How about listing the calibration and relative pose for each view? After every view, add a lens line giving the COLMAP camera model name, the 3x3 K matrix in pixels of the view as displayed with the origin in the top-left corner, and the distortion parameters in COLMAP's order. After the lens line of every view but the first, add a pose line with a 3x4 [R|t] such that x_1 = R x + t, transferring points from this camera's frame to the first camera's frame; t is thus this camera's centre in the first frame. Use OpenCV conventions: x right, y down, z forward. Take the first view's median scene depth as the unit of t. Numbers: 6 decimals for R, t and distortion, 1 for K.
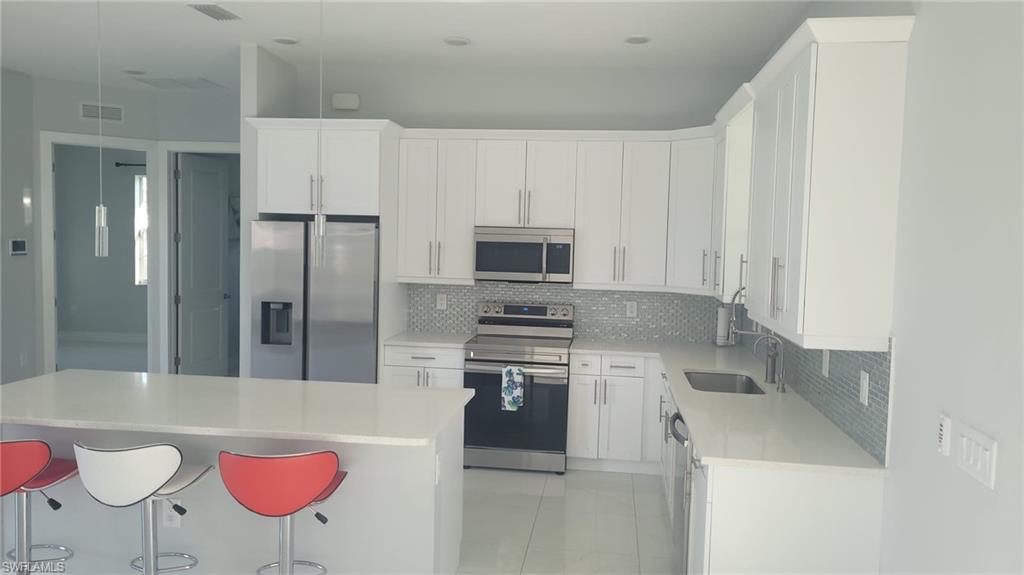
lens RADIAL K [[770.8, 0, 510.9], [0, 770.8, 282.9], [0, 0, 1]] dist [0.052614, -0.039385]
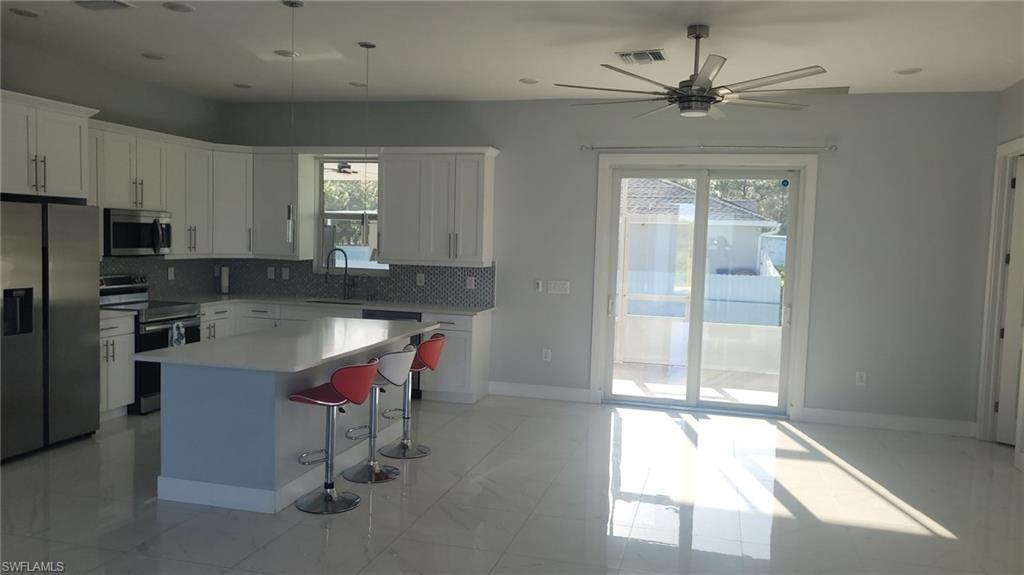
lens RADIAL K [[770.8, 0, 513.8], [0, 770.8, 286.7], [0, 0, 1]] dist [0.052614, -0.039385]
pose [[0.126925, -0.086010, 0.988176, -1.126974], [0.035322, 0.995994, 0.082154, -0.033195], [-0.991283, 0.024477, 0.129454, 0.274064]]
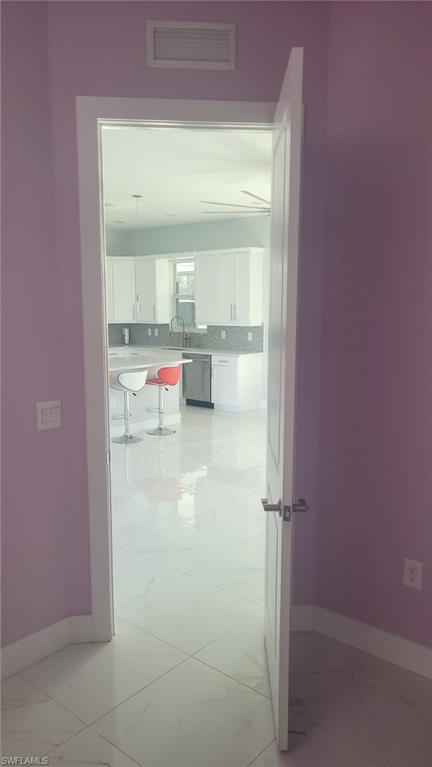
lens RADIAL K [[577.4, 0, 212.2], [0, 577.4, 390.2], [0, 0, 1]] dist [0.052614, -0.039385]
pose [[0.542994, -0.145624, 0.827014, -1.177127], [0.065994, 0.989203, 0.130853, 0.001618], [-0.837139, -0.016474, 0.546741, -0.267927]]
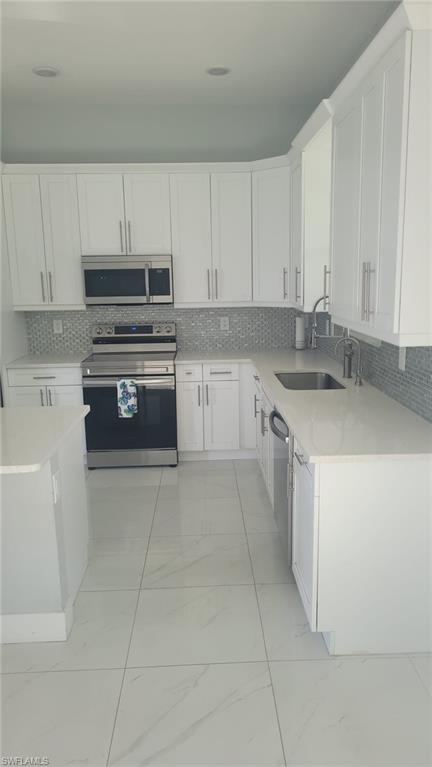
lens RADIAL K [[577.4, 0, 222.2], [0, 577.4, 383.6], [0, 0, 1]] dist [0.052614, -0.039385]
pose [[0.984568, -0.075423, 0.157916, 0.006729], [0.054500, 0.989634, 0.132866, 0.008151], [-0.166300, -0.122209, 0.978473, 0.133395]]
